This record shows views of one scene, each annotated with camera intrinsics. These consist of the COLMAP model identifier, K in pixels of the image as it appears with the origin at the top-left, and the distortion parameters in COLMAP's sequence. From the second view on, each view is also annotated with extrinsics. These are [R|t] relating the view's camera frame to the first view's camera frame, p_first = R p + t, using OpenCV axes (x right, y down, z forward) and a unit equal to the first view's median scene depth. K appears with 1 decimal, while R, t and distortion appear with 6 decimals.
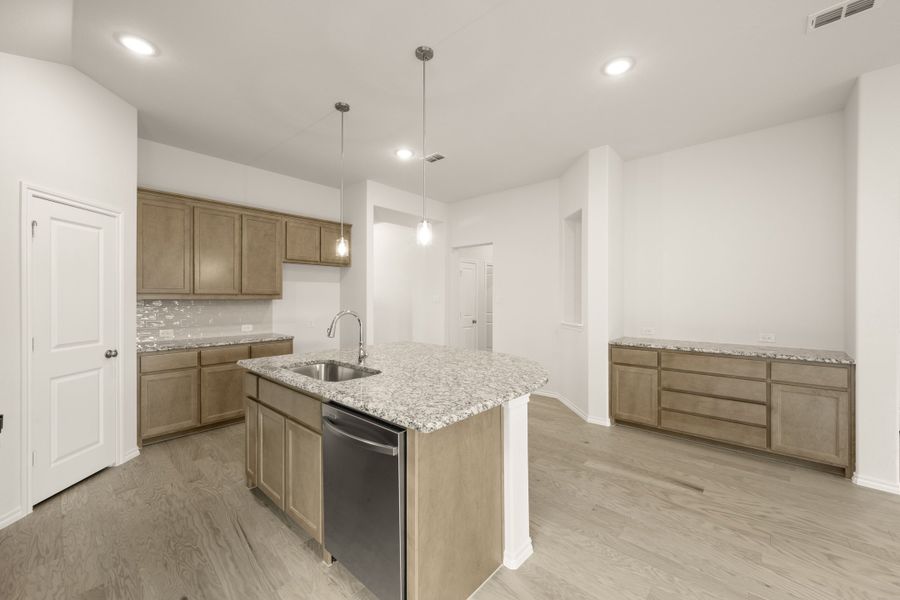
lens RADIAL K [[352.6, 0, 453.4], [0, 352.6, 298.7], [0, 0, 1]] dist [-0.000787, -0.000306]
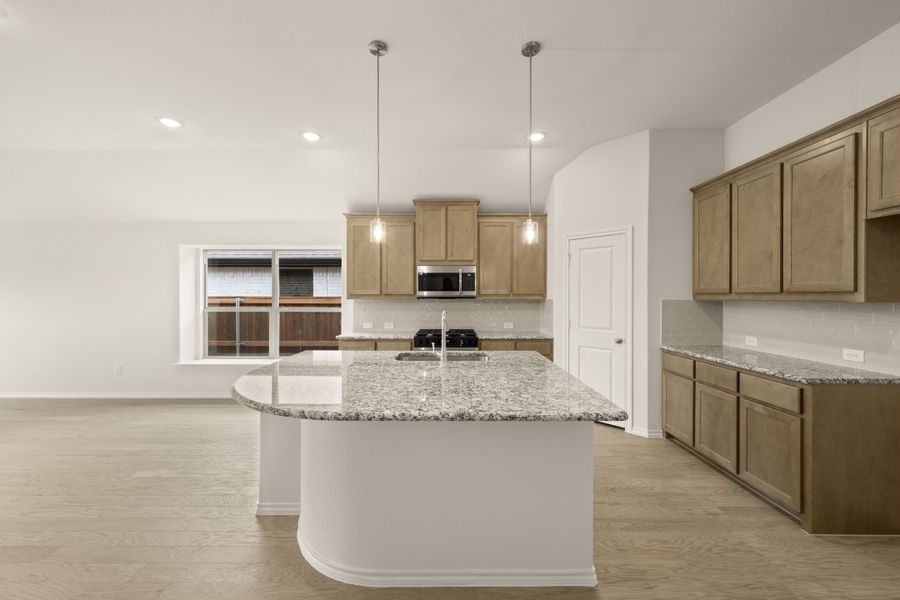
lens RADIAL K [[352.6, 0, 453.4], [0, 352.6, 298.7], [0, 0, 1]] dist [-0.000787, -0.000306]
pose [[-0.750573, 0.002692, -0.660782, 0.315342], [-0.000958, 0.999986, 0.005161, -0.006132], [0.660787, 0.004507, -0.750560, 1.448251]]
